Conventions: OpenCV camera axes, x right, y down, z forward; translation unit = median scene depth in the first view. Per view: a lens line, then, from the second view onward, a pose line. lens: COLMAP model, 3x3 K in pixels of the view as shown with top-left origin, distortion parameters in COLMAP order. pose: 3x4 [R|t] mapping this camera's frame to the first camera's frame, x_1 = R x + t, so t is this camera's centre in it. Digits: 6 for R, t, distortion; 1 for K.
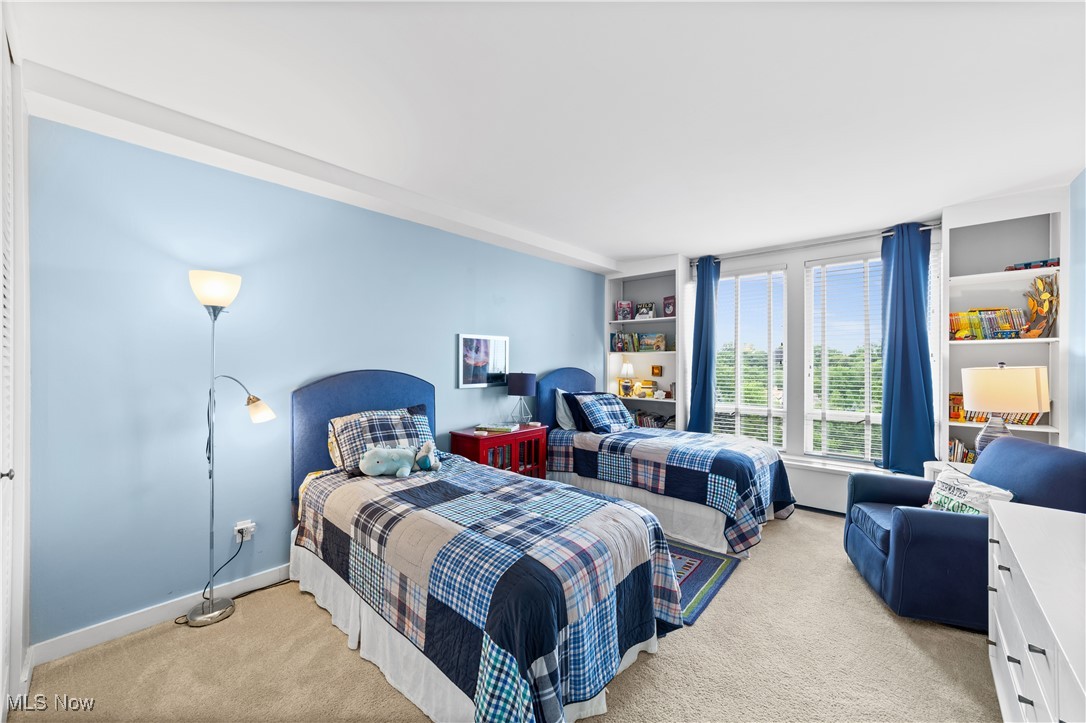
lens RADIAL K [[418.9, 0, 537.9], [0, 418.9, 359.7], [0, 0, 1]] dist [-0.011007, 0.003200]
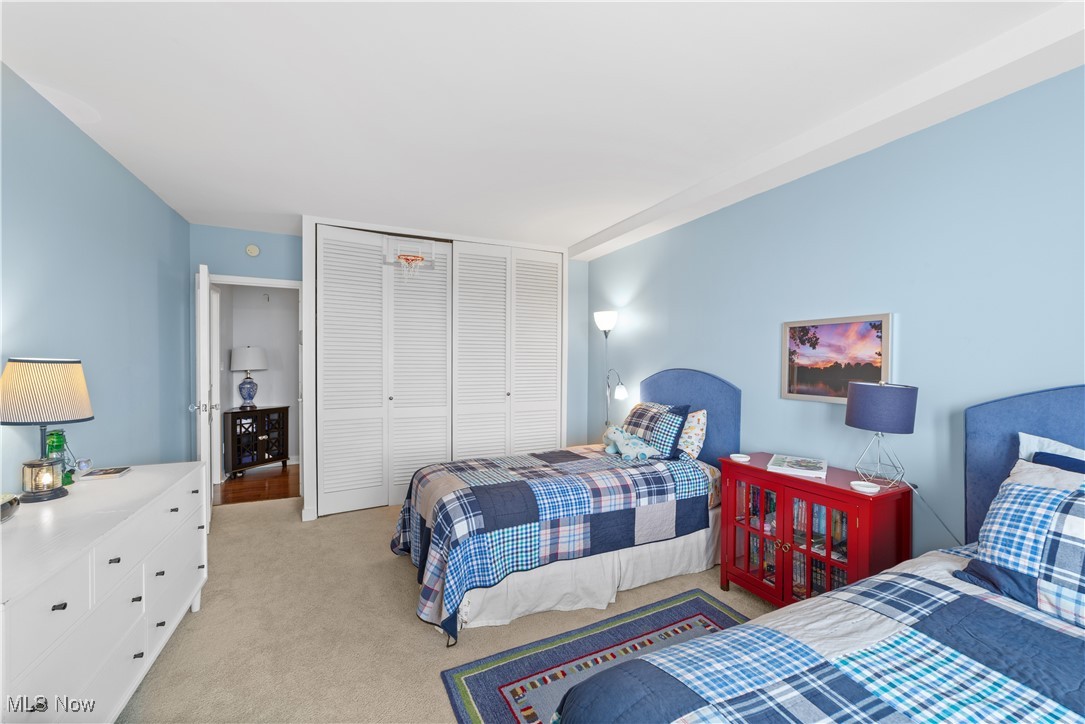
lens RADIAL K [[418.5, 0, 539.3], [0, 418.5, 366.1], [0, 0, 1]] dist [-0.011007, 0.003200]
pose [[-0.368810, 0.000849, -0.929504, 0.990755], [-0.000862, 0.999999, 0.001256, 0.019637], [0.929504, 0.001264, -0.368809, 1.377435]]
